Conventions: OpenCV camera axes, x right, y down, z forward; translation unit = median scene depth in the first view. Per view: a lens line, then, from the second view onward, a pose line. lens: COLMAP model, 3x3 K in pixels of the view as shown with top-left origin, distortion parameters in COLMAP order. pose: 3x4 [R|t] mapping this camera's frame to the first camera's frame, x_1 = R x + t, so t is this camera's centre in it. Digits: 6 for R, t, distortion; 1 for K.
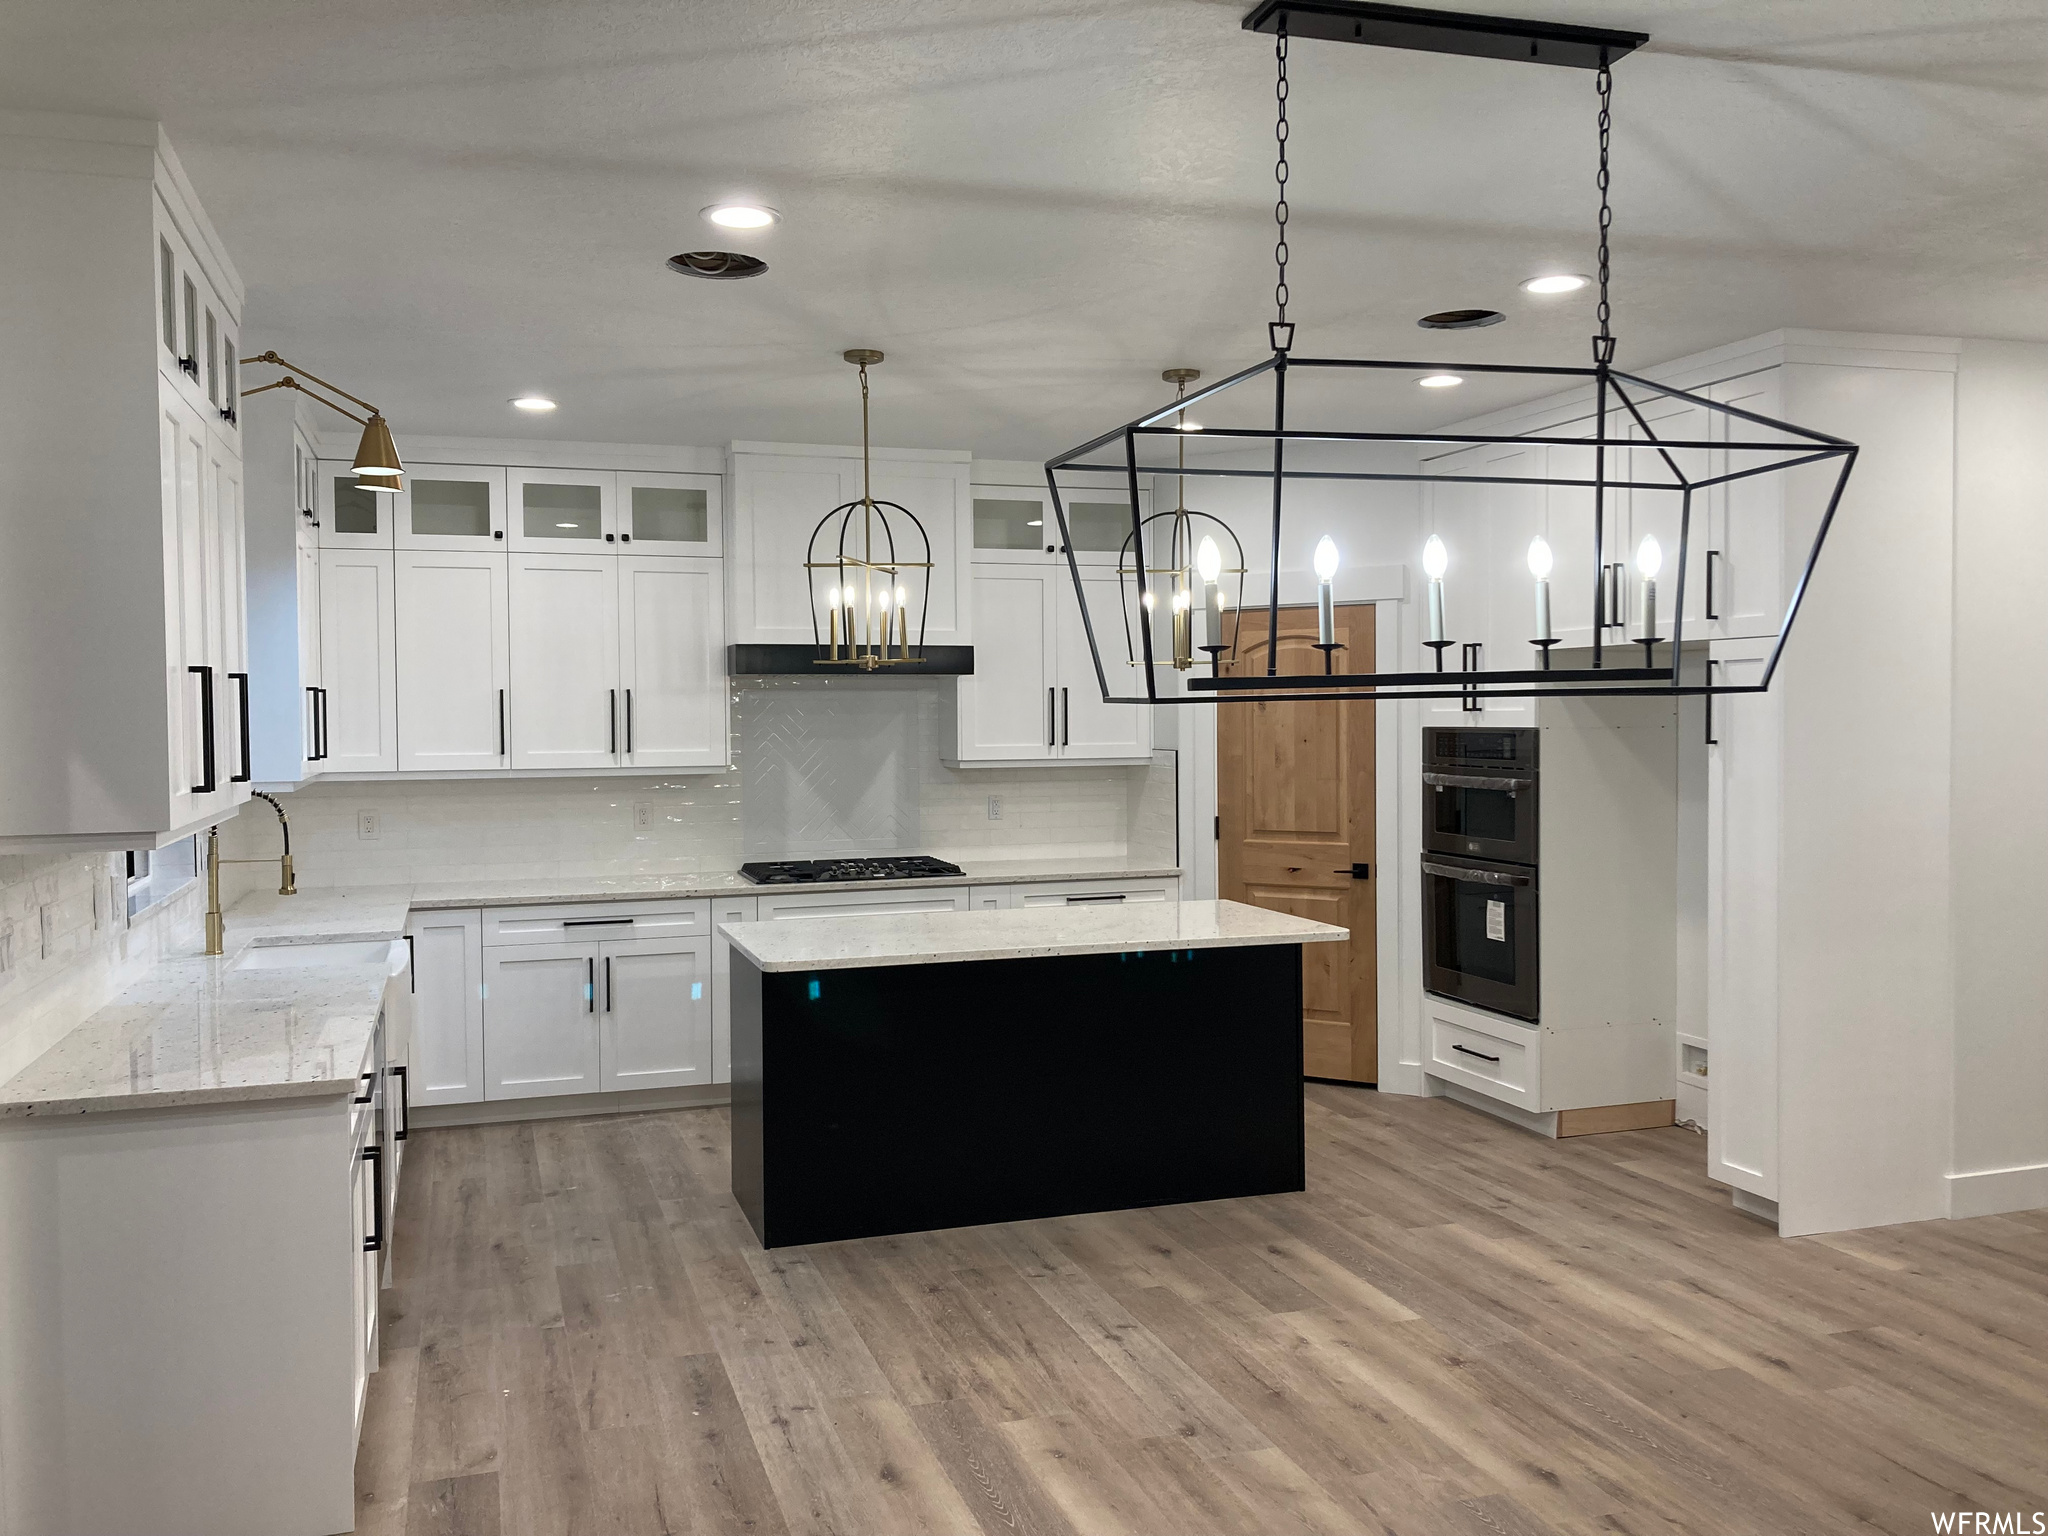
lens RADIAL K [[1683.5, 0, 1024.0], [0, 1683.5, 768.0], [0, 0, 1]] dist [0.006596, 0.001963]
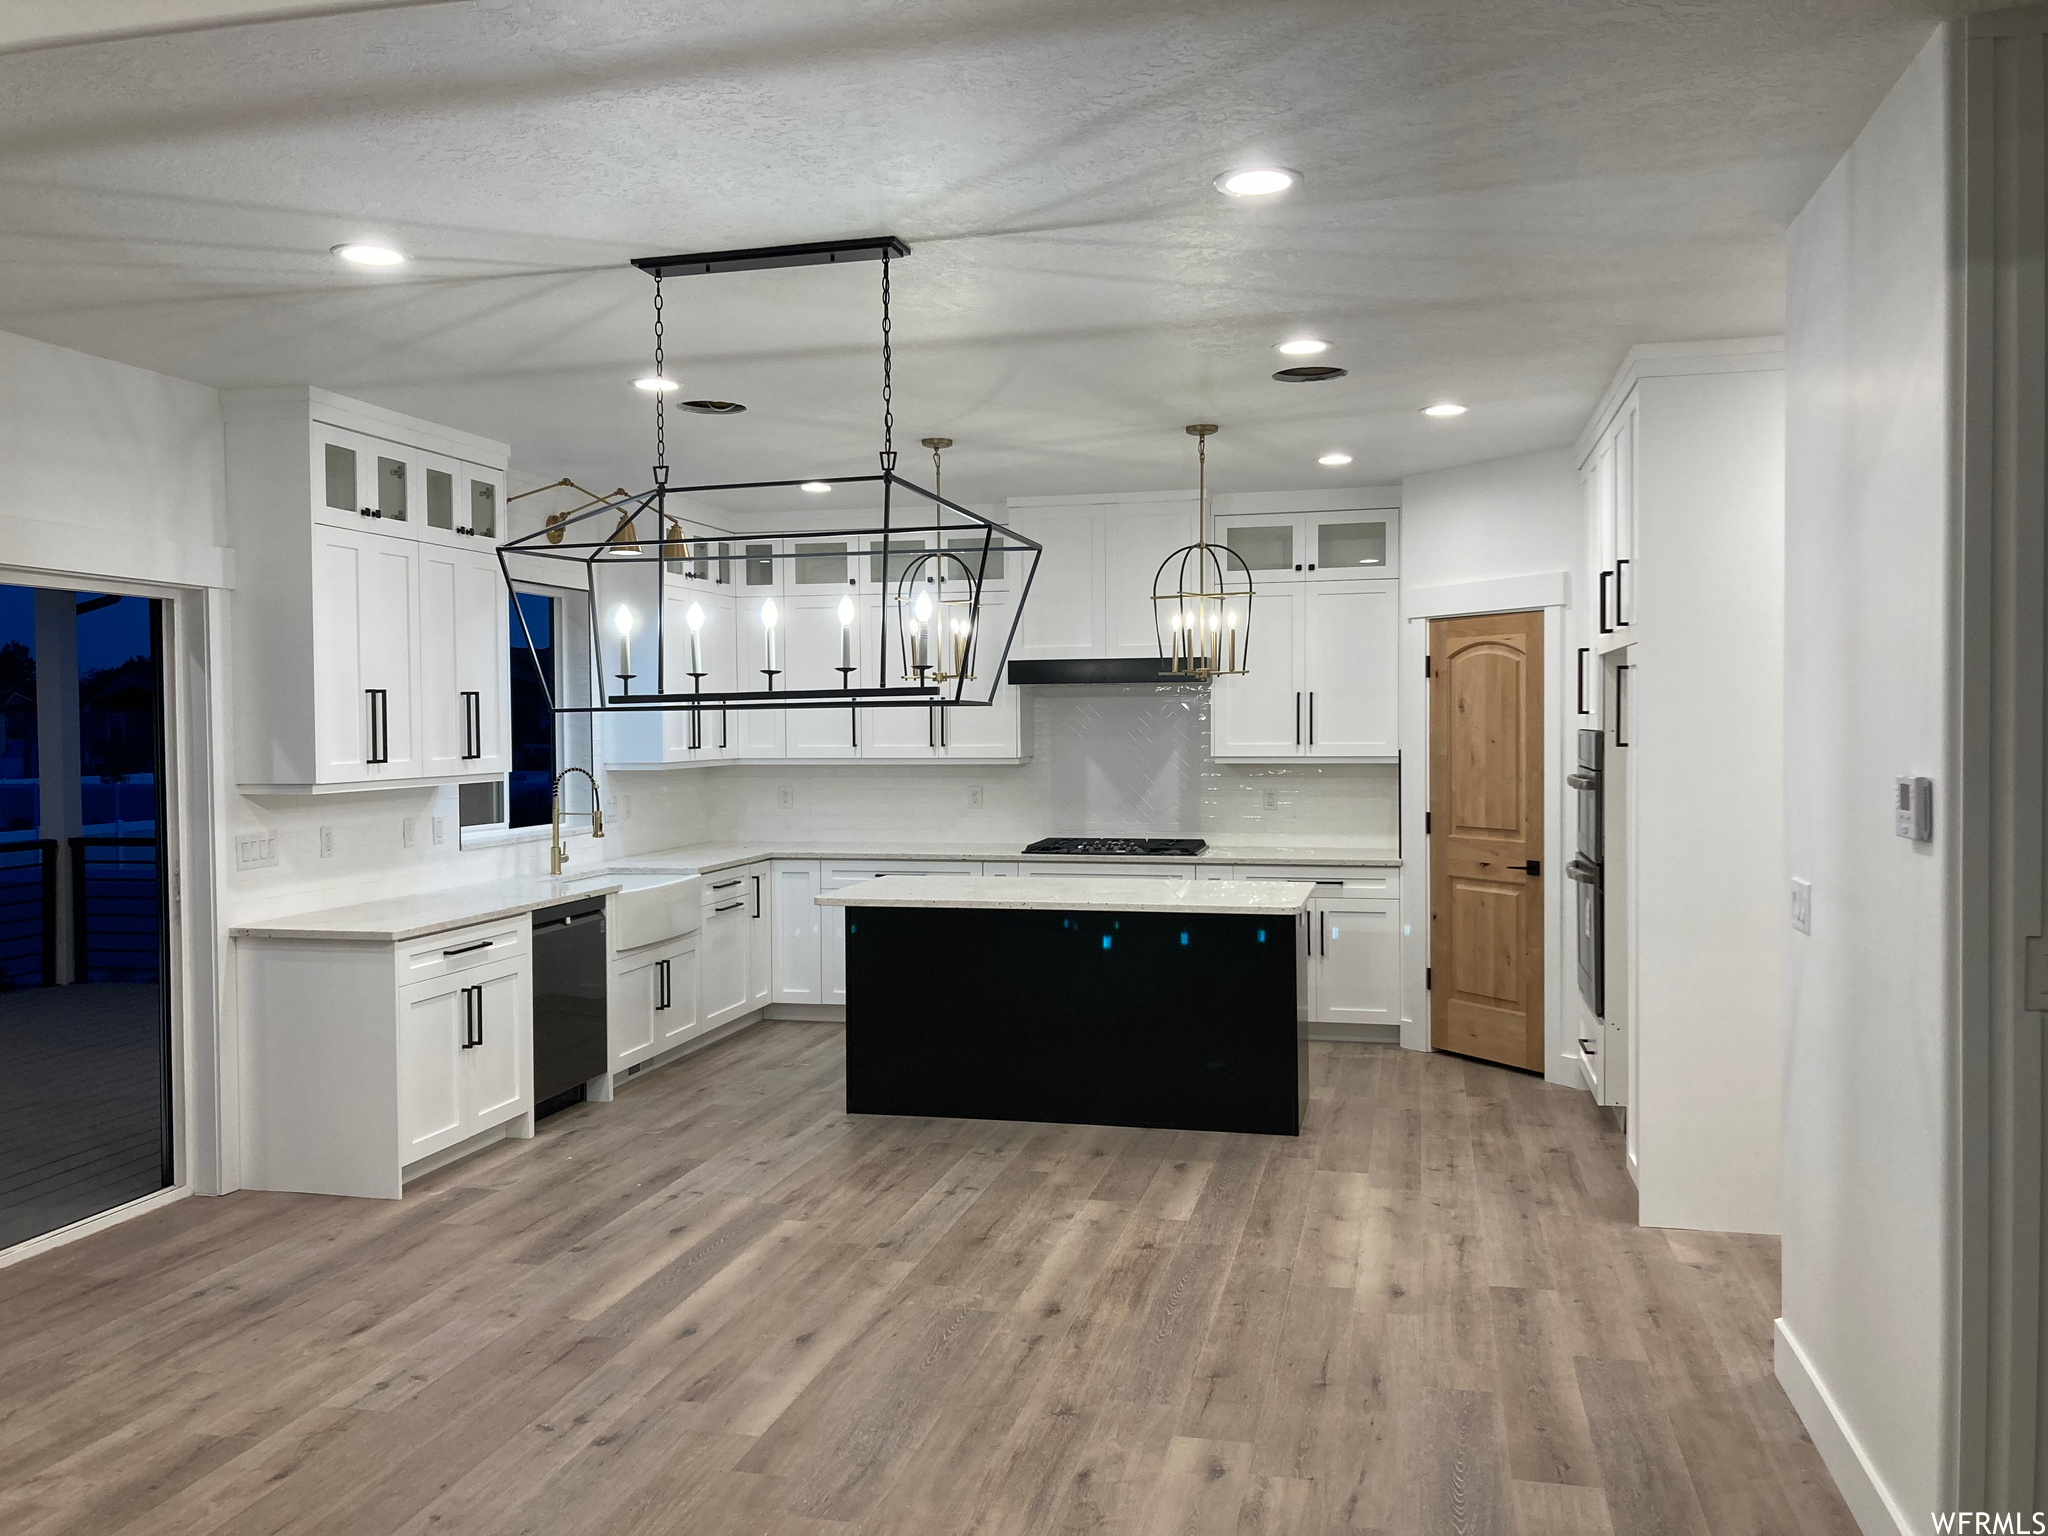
lens RADIAL K [[1677.4, 0, 1024.0], [0, 1677.4, 768.0], [0, 0, 1]] dist [0.080408, -0.244838]
pose [[0.852657, 0.017145, -0.522190, 0.670289], [-0.017056, 0.999842, 0.004979, -0.000258], [0.522193, 0.004661, 0.852814, -0.077740]]
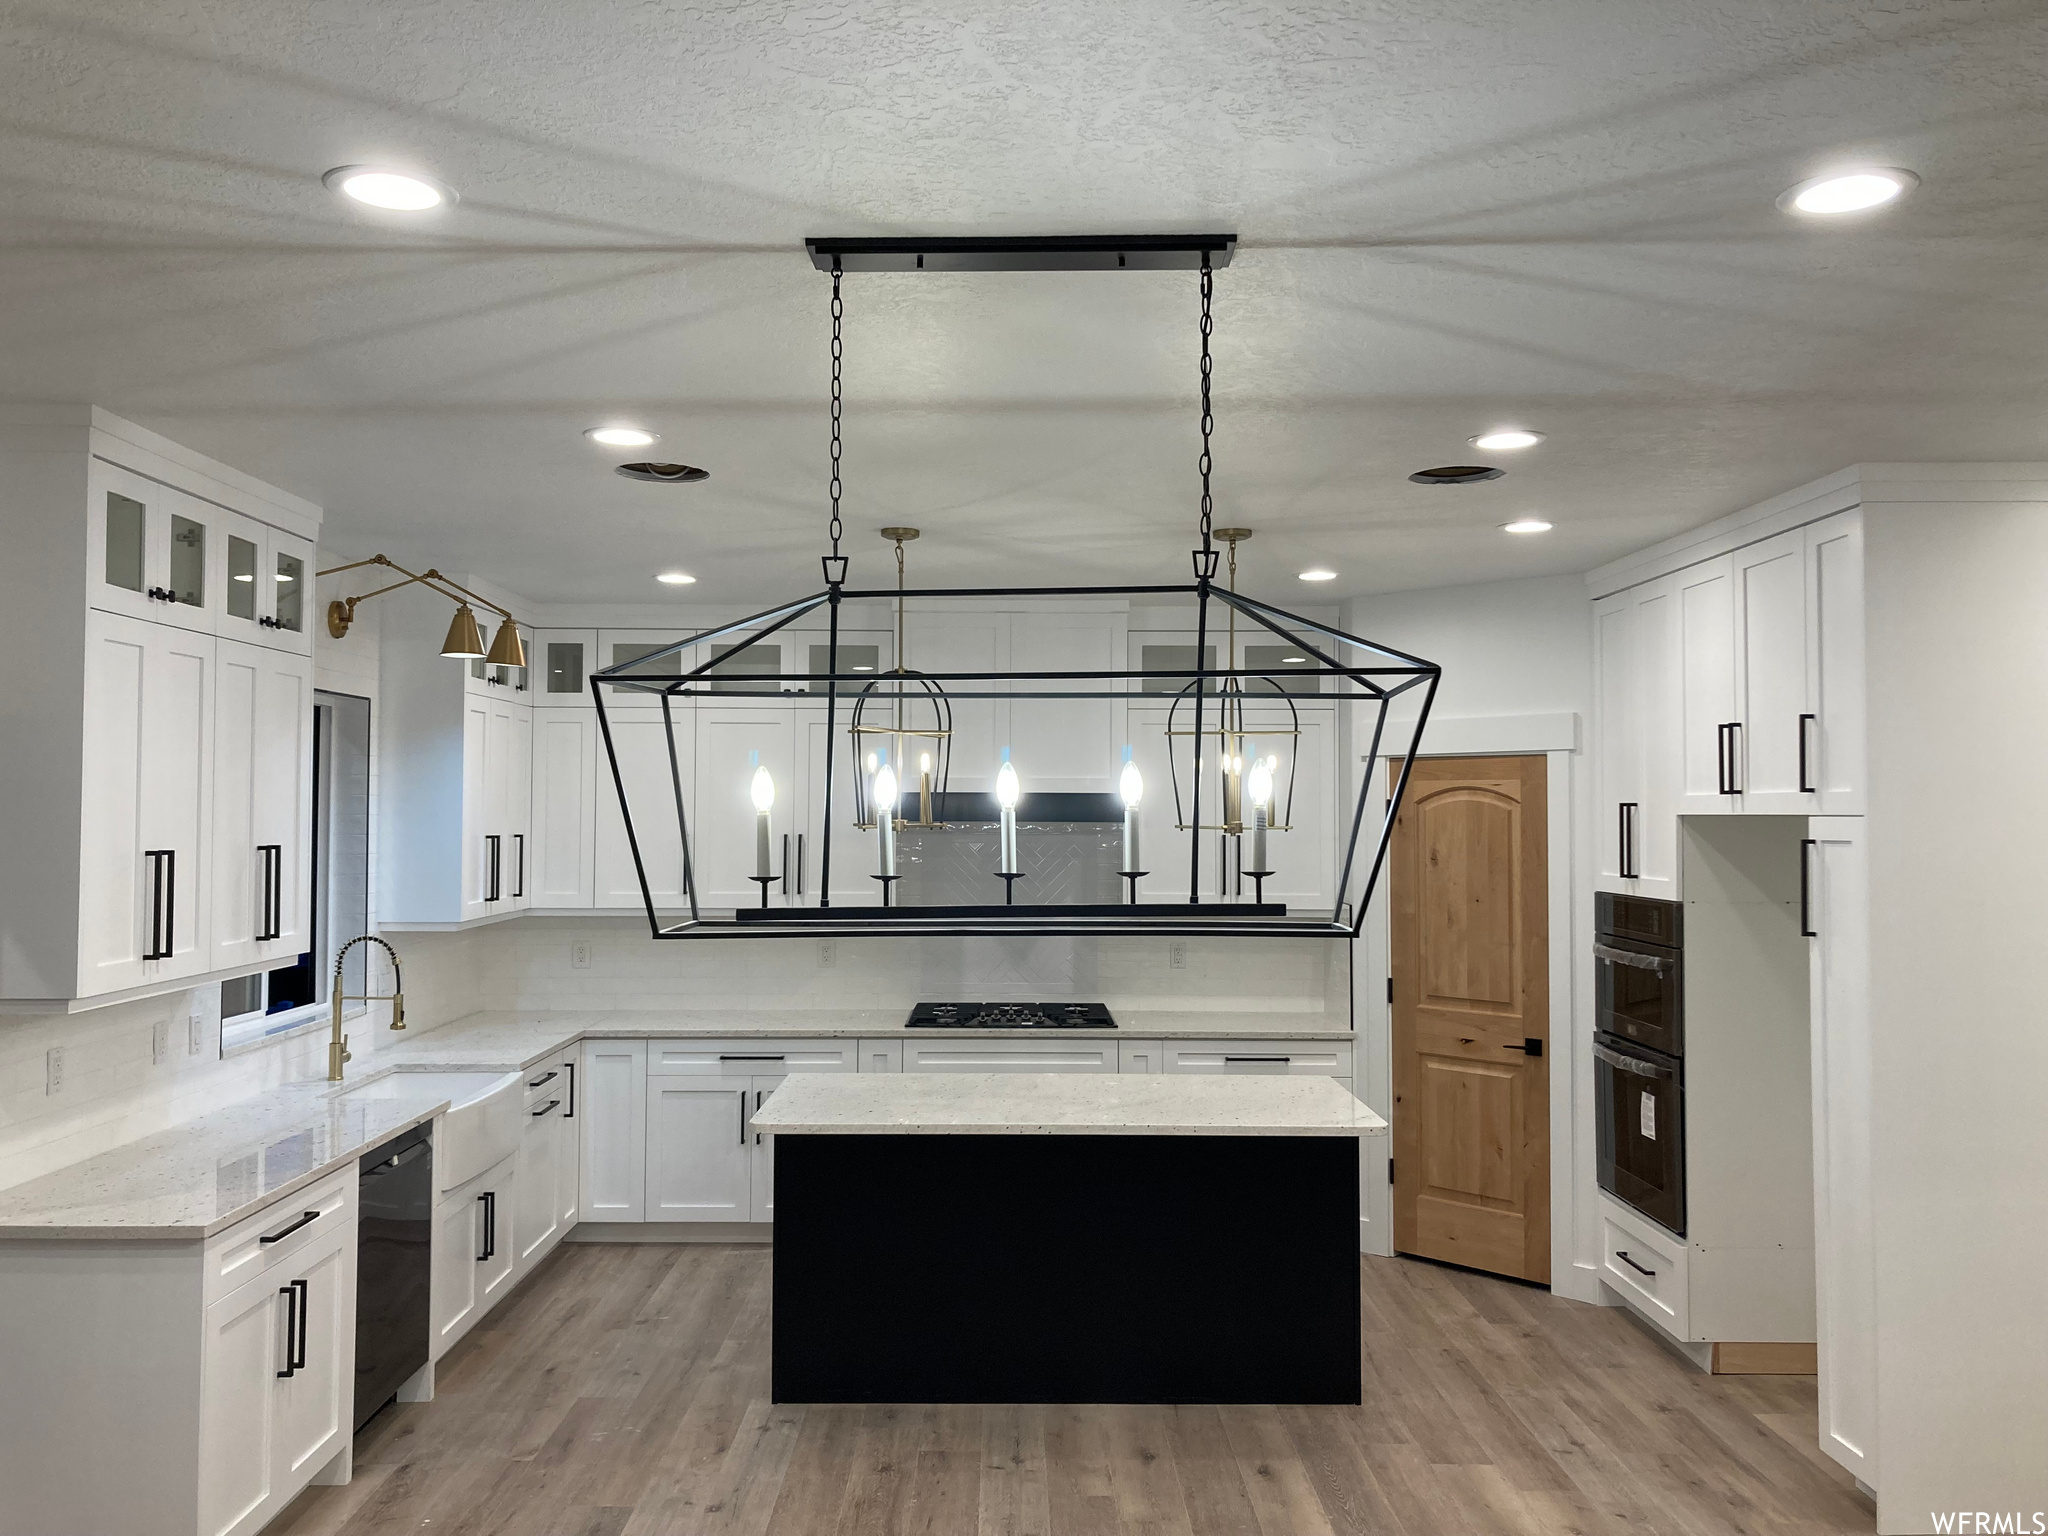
lens RADIAL K [[1691.8, 0, 1013.6], [0, 1691.8, 760.7], [0, 0, 1]] dist [0.004361, 0.017319]
pose [[0.951200, 0.002681, -0.308565, 0.303028], [-0.022276, 0.997950, -0.059999, -0.045214], [0.307771, 0.063945, 0.949309, 0.045133]]
